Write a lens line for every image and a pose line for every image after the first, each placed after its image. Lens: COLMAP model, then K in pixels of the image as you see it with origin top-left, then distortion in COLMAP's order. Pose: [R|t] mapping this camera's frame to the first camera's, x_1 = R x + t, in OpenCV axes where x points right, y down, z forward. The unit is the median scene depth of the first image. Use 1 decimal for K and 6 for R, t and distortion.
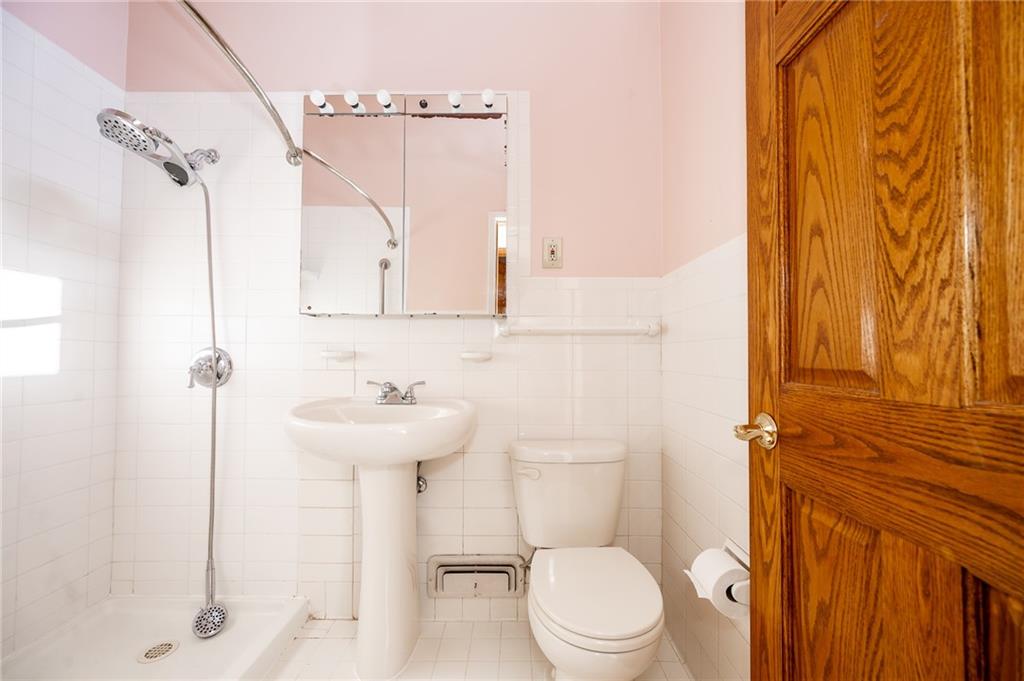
lens RADIAL K [[414.2, 0, 515.7], [0, 414.2, 346.7], [0, 0, 1]] dist [-0.000546, 0.000057]
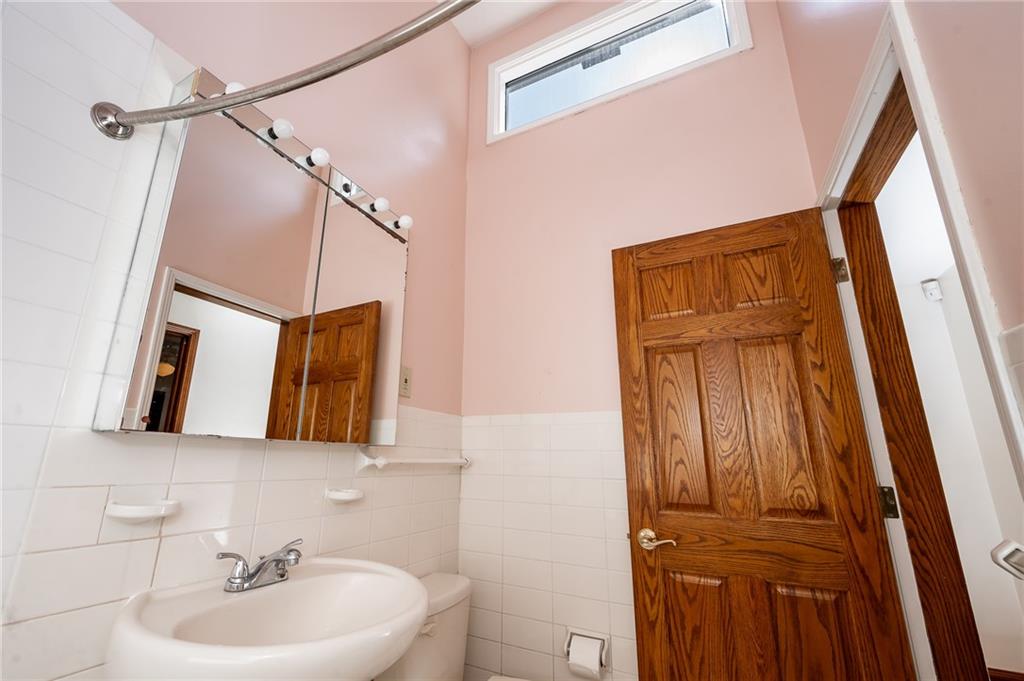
lens RADIAL K [[420.5, 0, 508.7], [0, 420.5, 351.5], [0, 0, 1]] dist [-0.001789, -0.000114]
pose [[0.442680, 0.234416, 0.865496, -1.660669], [-0.037076, 0.969183, -0.243536, -0.139325], [-0.895913, 0.075719, 0.437729, 0.780772]]
